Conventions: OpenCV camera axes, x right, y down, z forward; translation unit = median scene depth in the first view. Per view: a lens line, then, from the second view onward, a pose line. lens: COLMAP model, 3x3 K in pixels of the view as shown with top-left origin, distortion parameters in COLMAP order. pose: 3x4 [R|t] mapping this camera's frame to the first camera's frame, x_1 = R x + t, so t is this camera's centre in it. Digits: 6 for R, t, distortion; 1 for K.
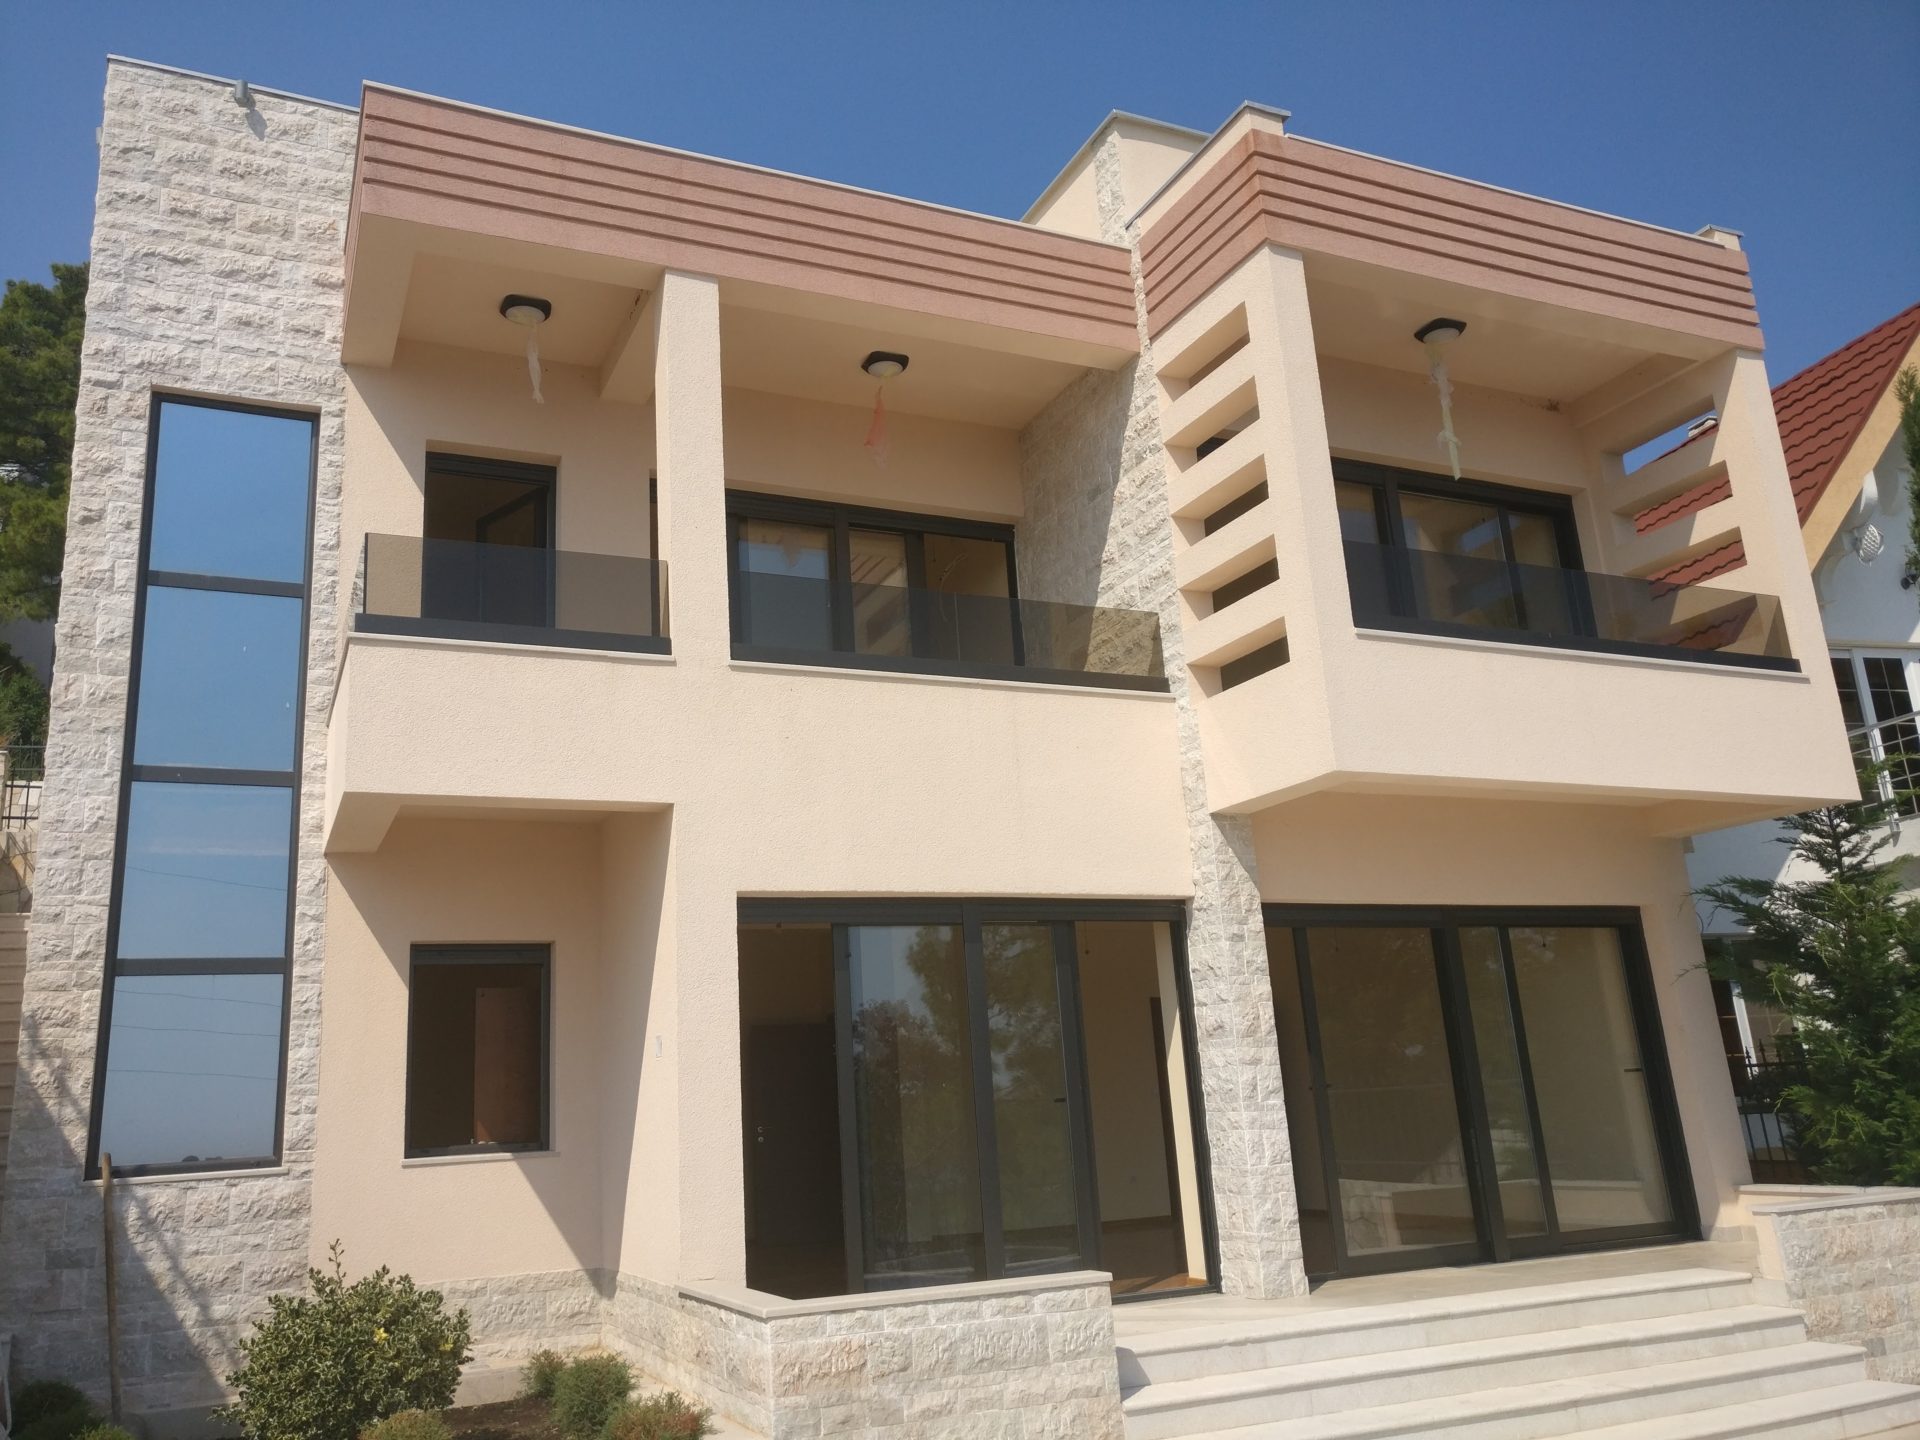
lens RADIAL K [[1516.5, 0, 960.0], [0, 1516.5, 720.0], [0, 0, 1]] dist [-0.005015, 0.040946]
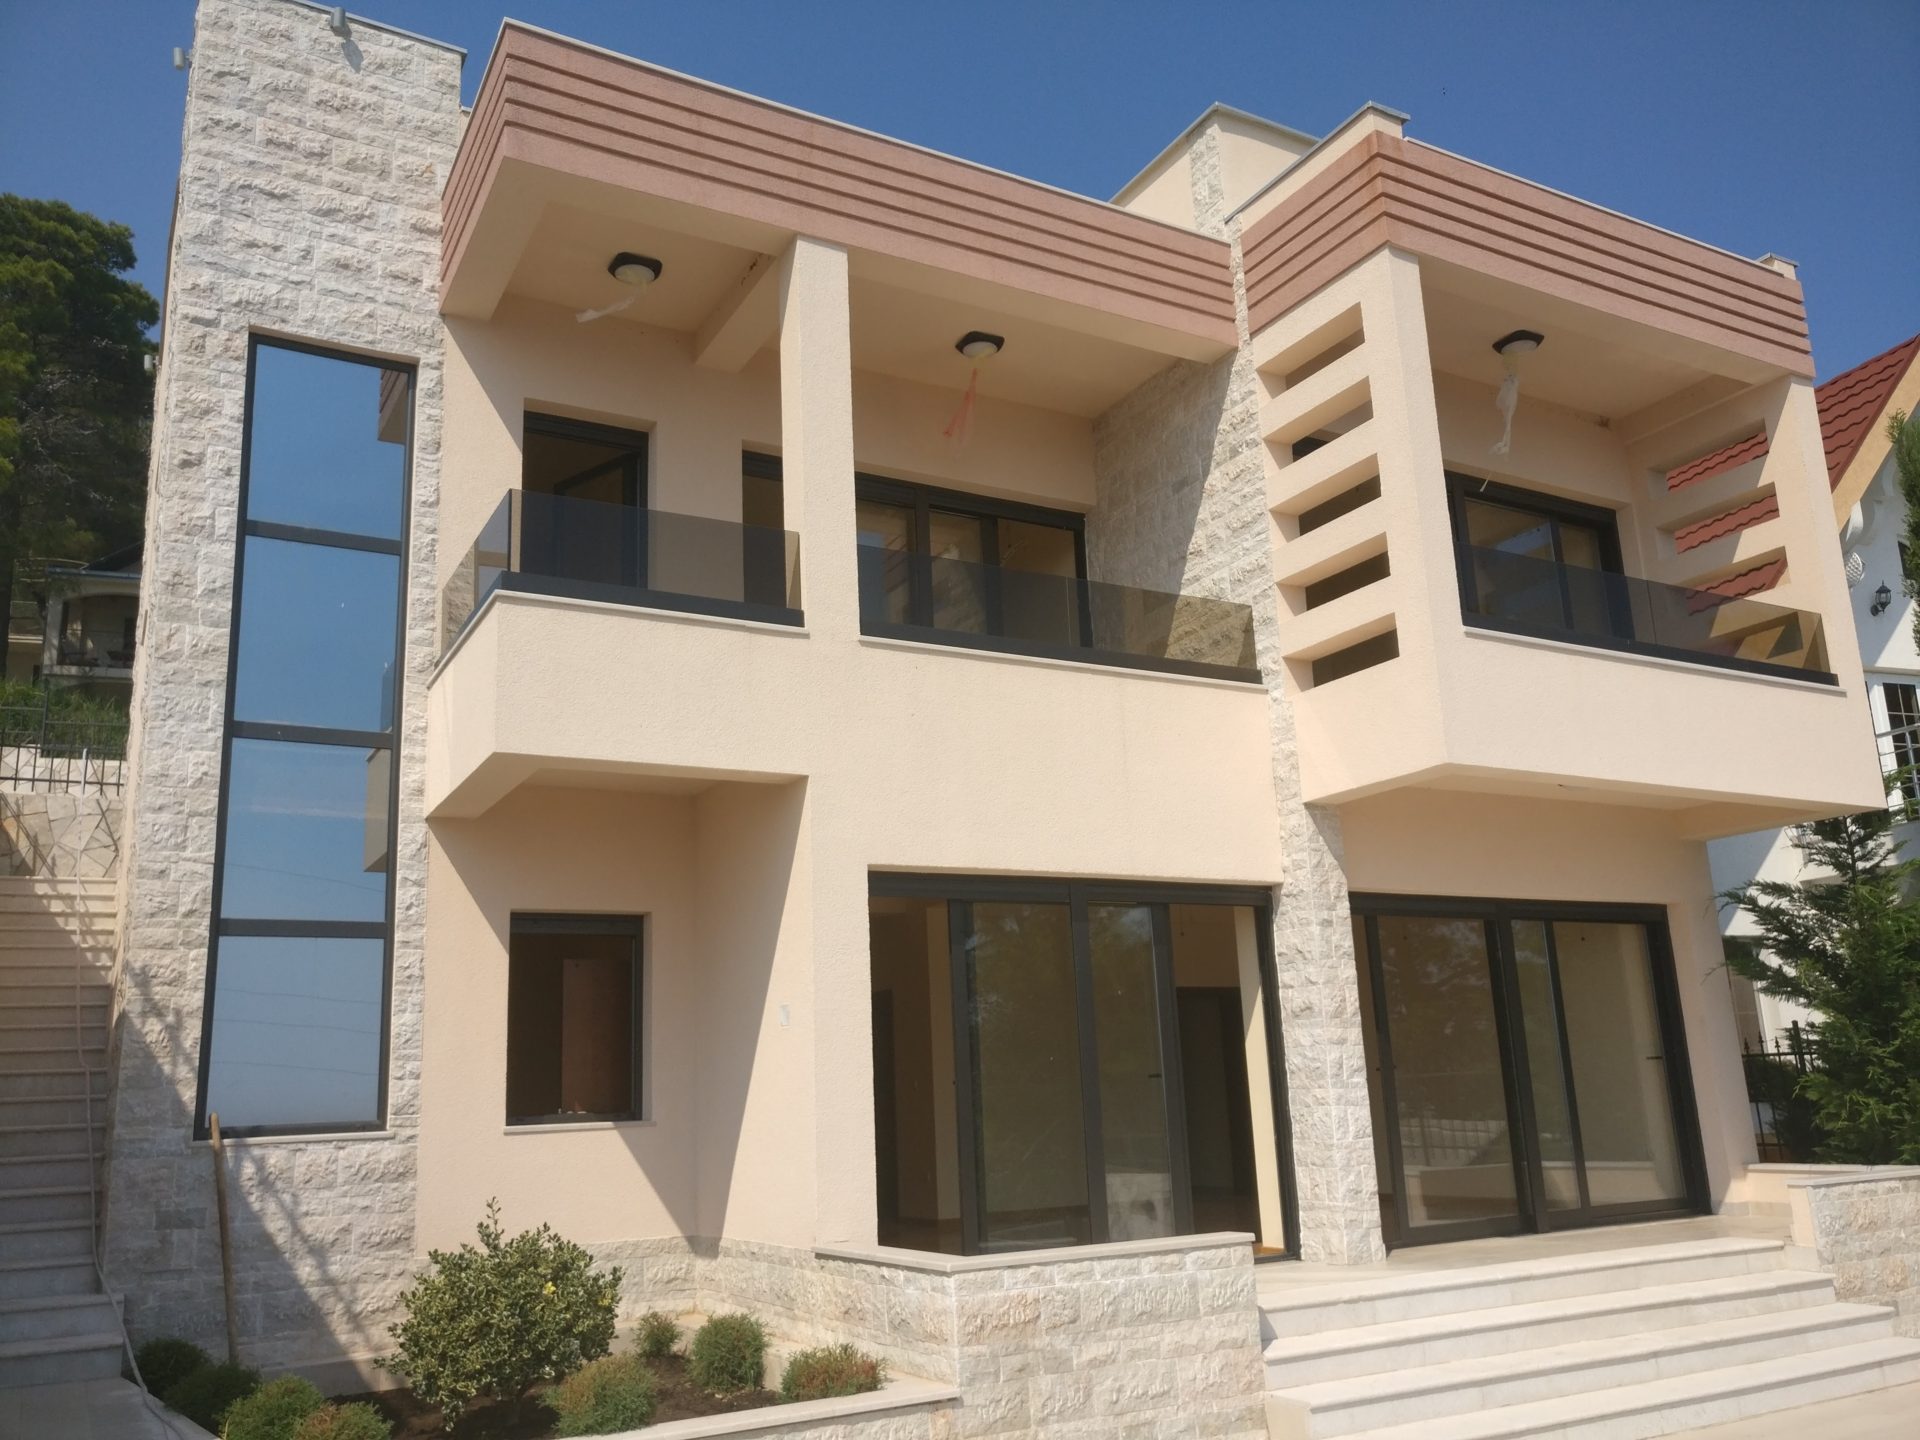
lens RADIAL K [[1538.8, 0, 959.3], [0, 1538.8, 792.8], [0, 0, 1]] dist [-0.048020, 0.115030]
pose [[0.995585, 0.028658, 0.089380, -0.164816], [-0.032677, 0.998505, 0.043825, 0.017302], [-0.087991, -0.046553, 0.995033, -0.015676]]
